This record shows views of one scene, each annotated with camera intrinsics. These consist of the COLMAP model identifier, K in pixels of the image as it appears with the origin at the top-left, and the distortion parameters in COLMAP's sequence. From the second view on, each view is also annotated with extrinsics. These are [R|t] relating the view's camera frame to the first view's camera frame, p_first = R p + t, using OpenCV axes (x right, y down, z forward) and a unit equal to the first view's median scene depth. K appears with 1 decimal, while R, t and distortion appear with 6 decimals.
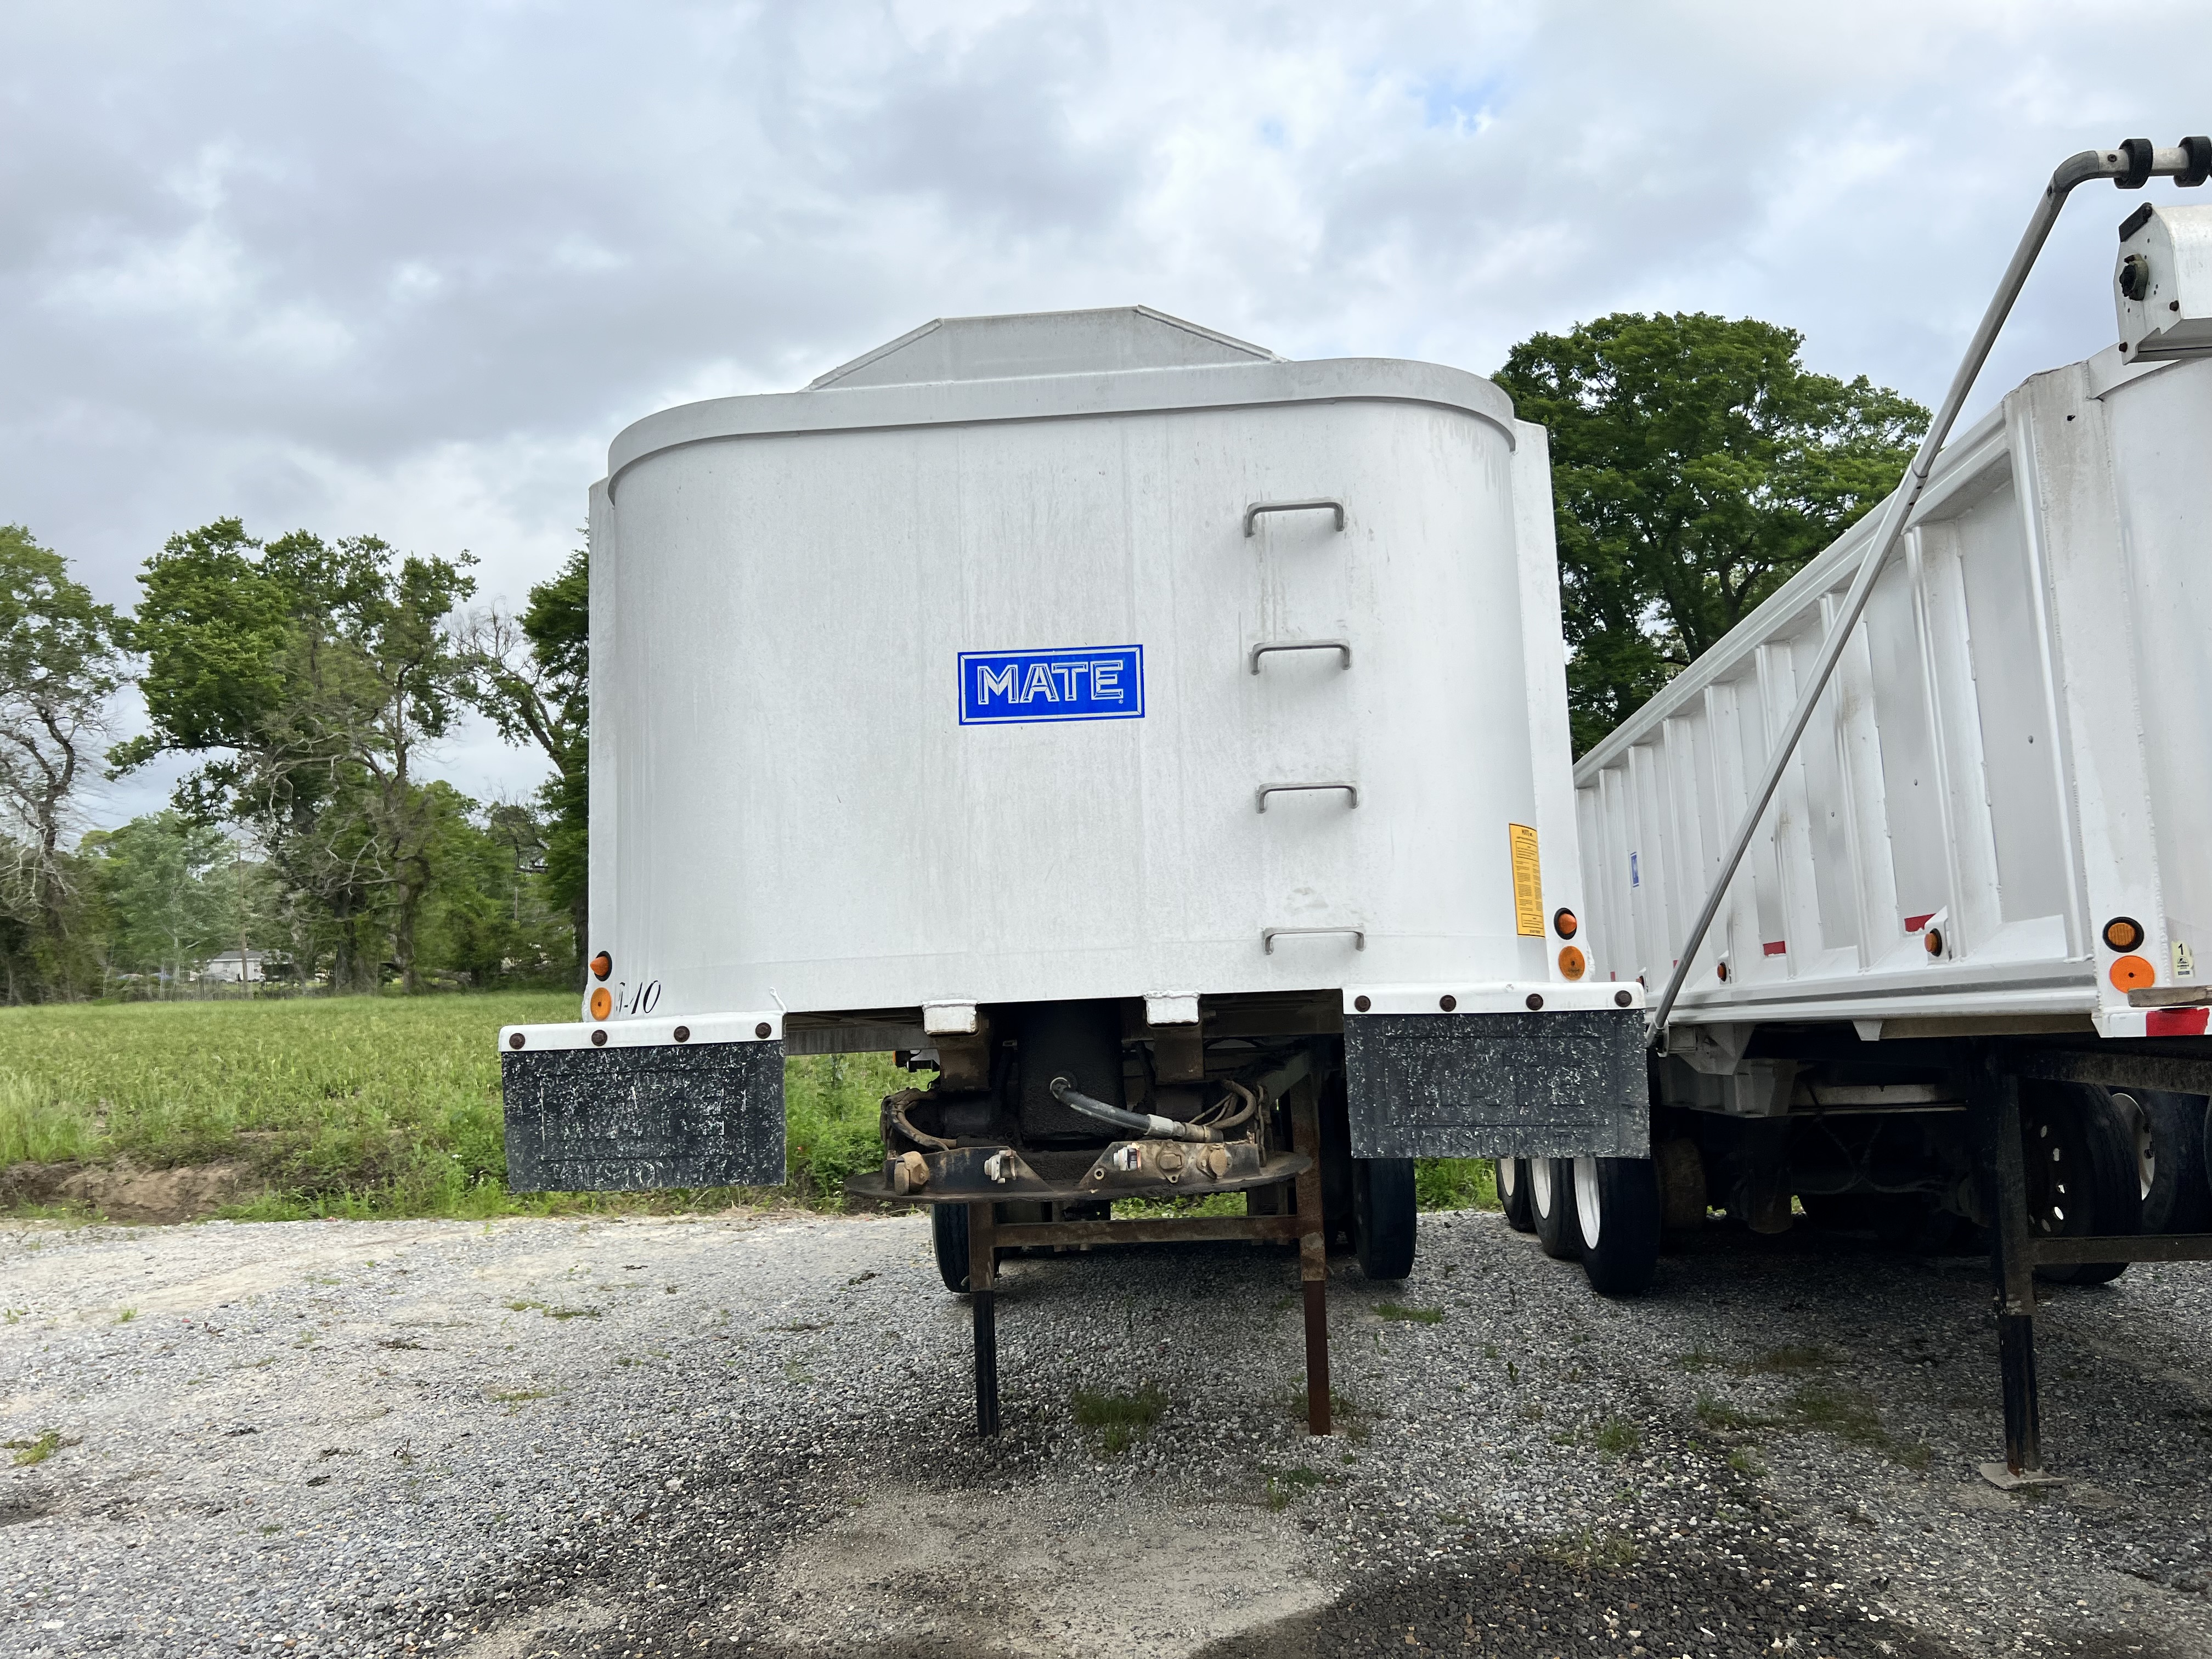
lens RADIAL K [[1642.7, 0, 1115.8], [0, 1642.7, 846.1], [0, 0, 1]] dist [0.056042, -0.062135]
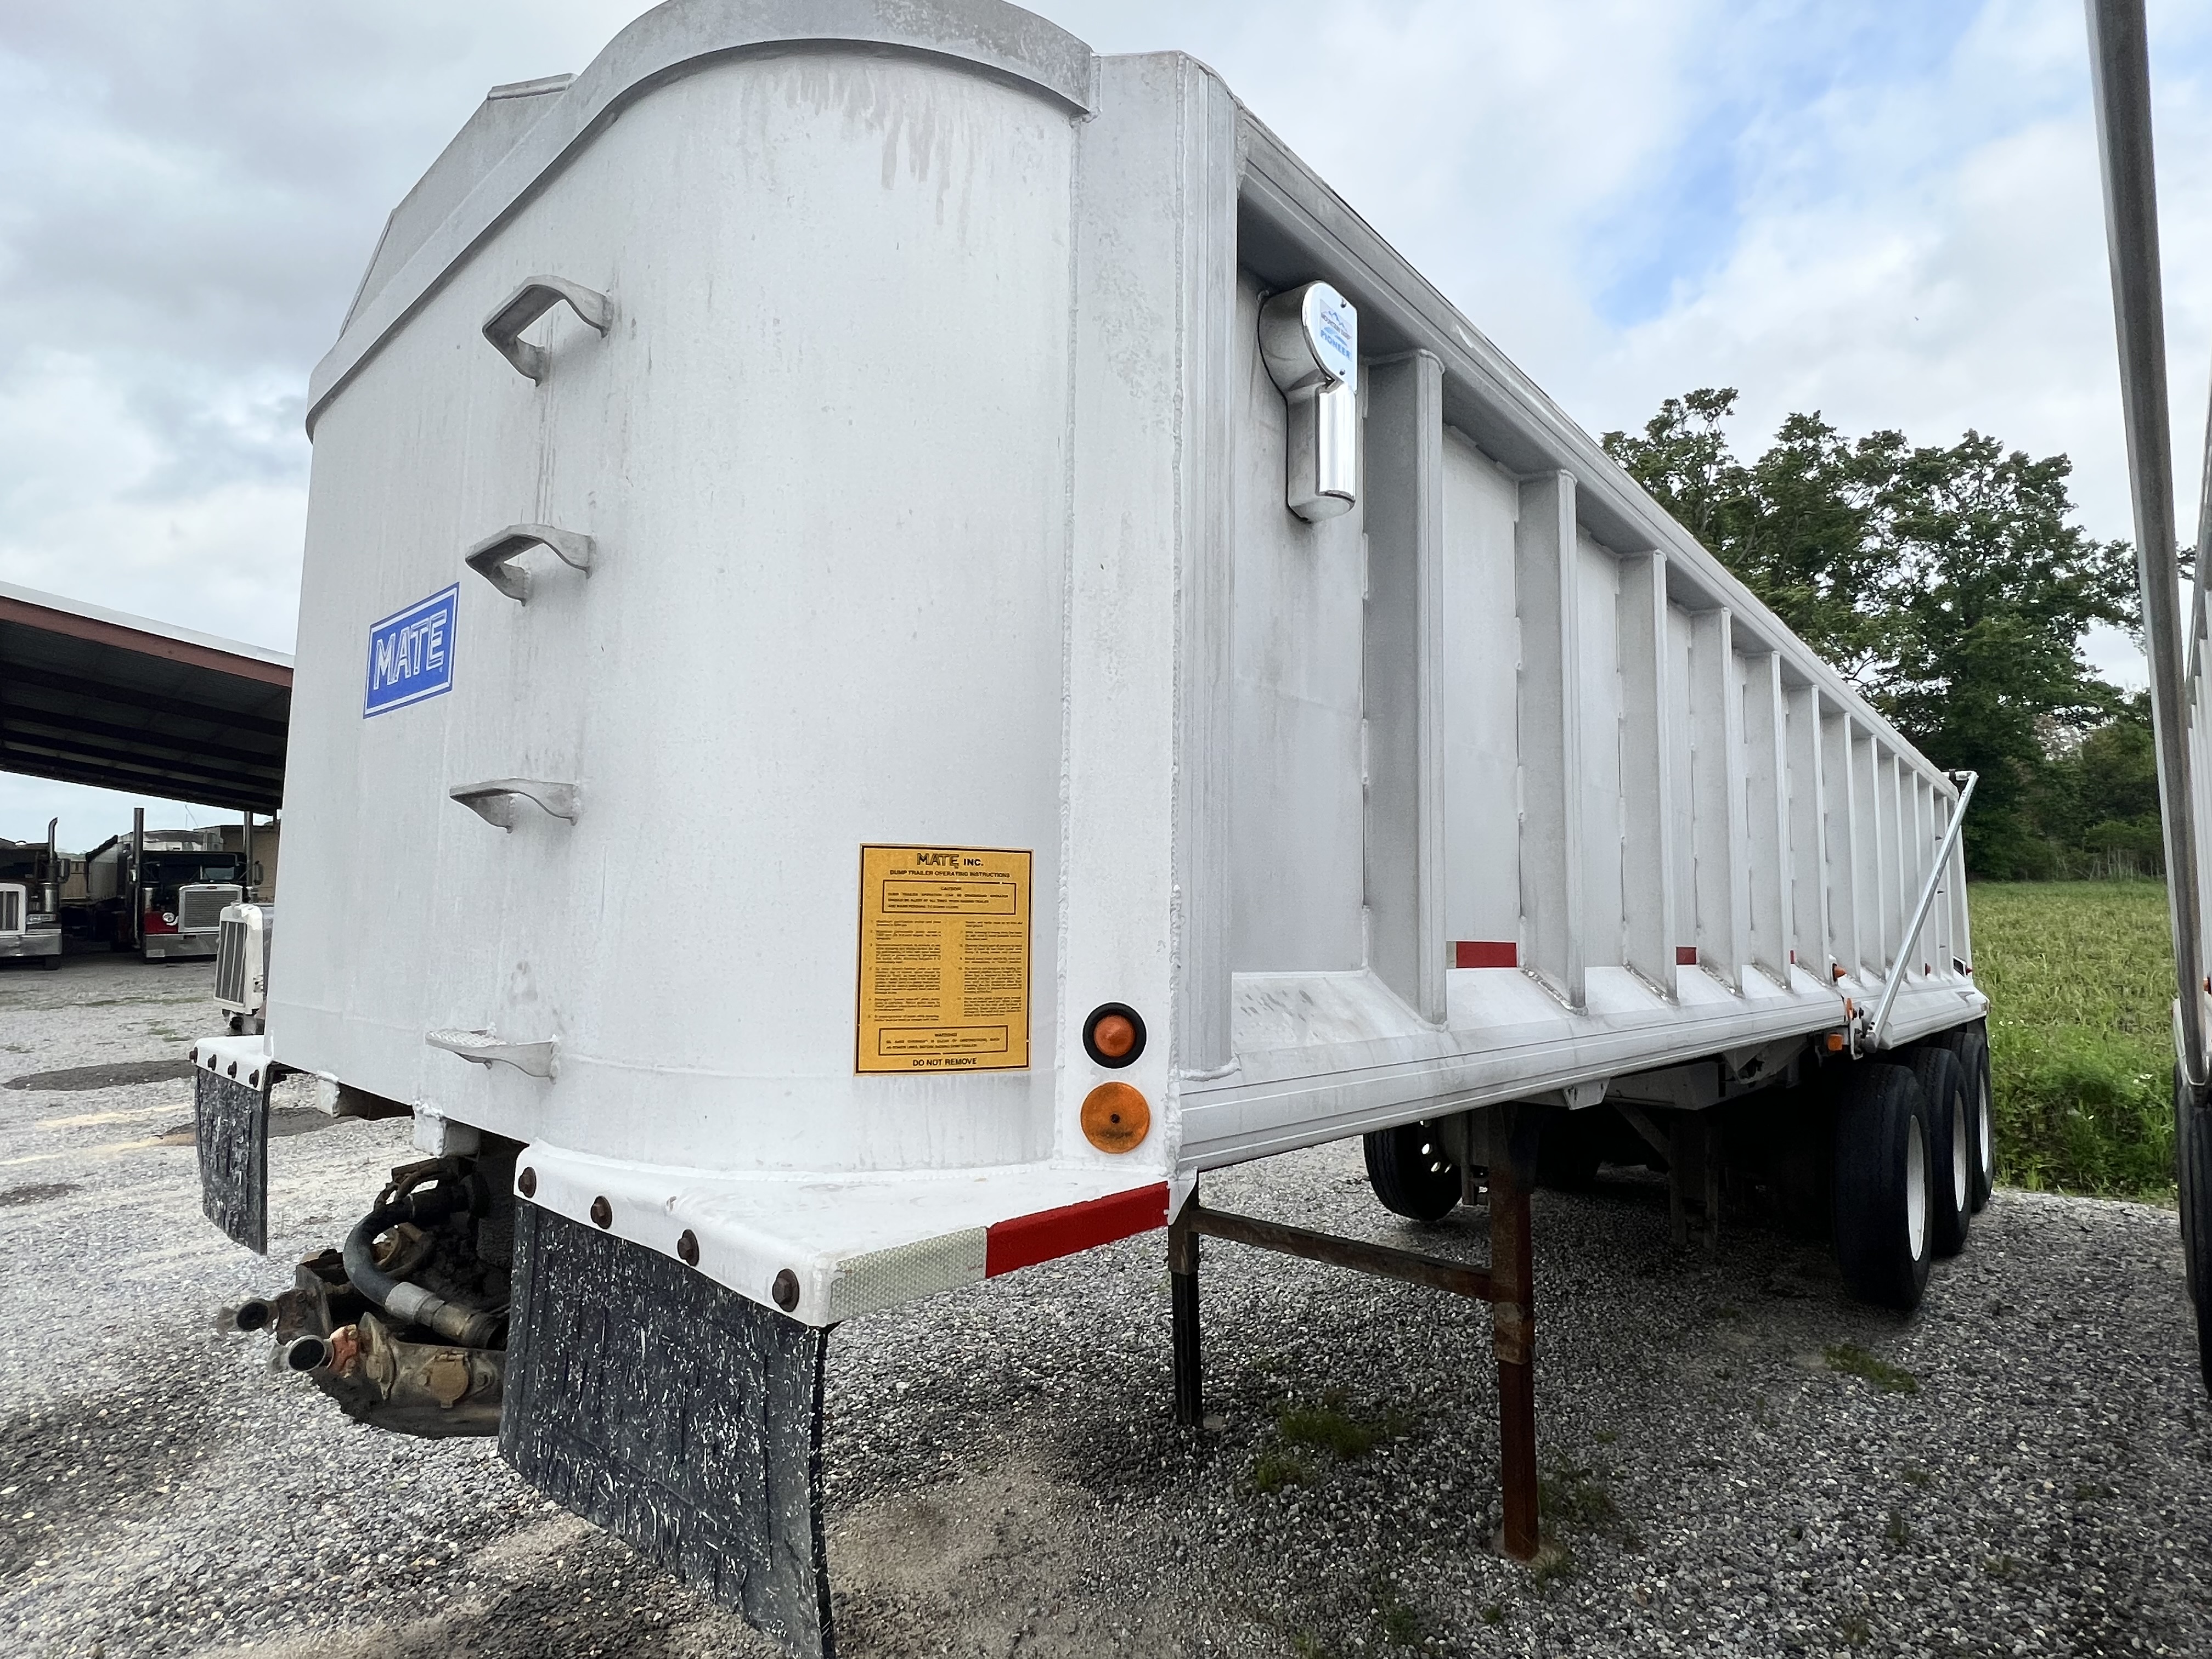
lens RADIAL K [[1135.2, 0, 1104.8], [0, 1135.2, 834.9], [0, 0, 1]] dist [0.000828, -0.001617]
pose [[0.788840, -0.002054, -0.614595, 0.518793], [0.031660, 0.998803, 0.037298, -0.027984], [0.613782, -0.048881, 0.787961, 0.791315]]
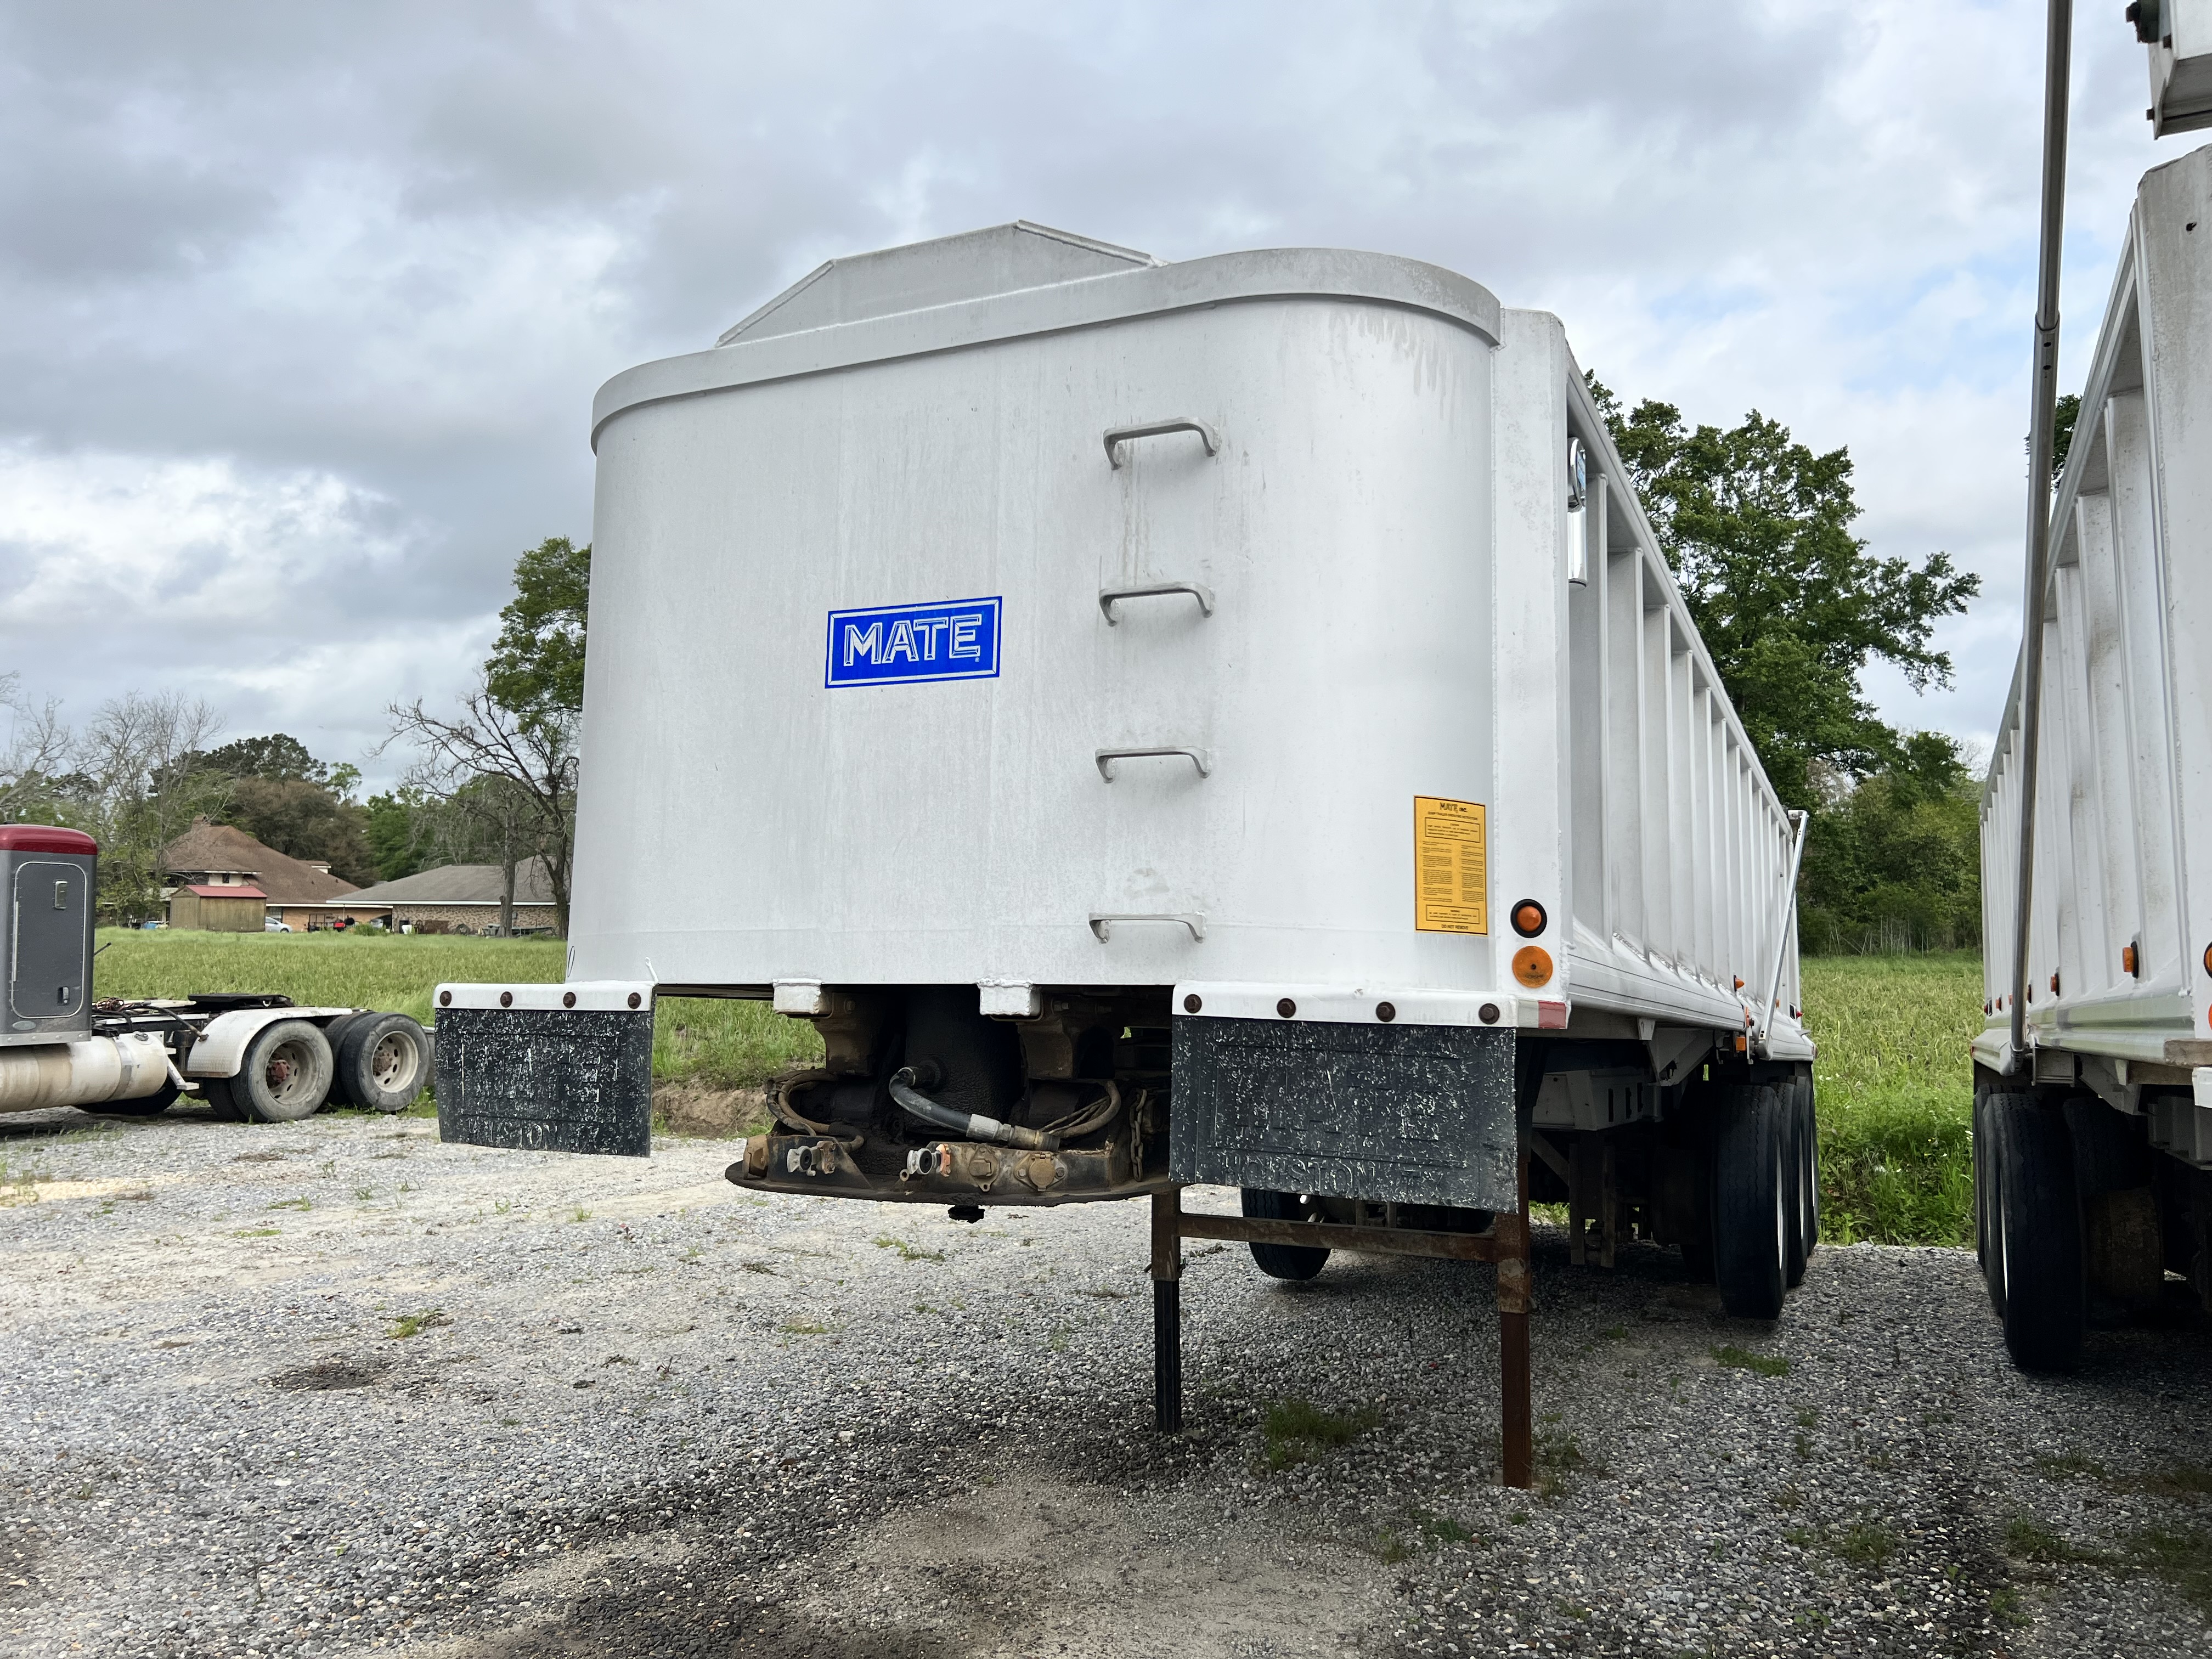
lens RADIAL K [[1642.7, 0, 1122.3], [0, 1642.7, 837.5], [0, 0, 1]] dist [0.056042, -0.062135]
pose [[0.934304, 0.014923, -0.356165, 0.405431], [-0.009643, 0.999816, 0.016594, -0.005225], [0.356347, -0.012069, 0.934276, 0.174888]]
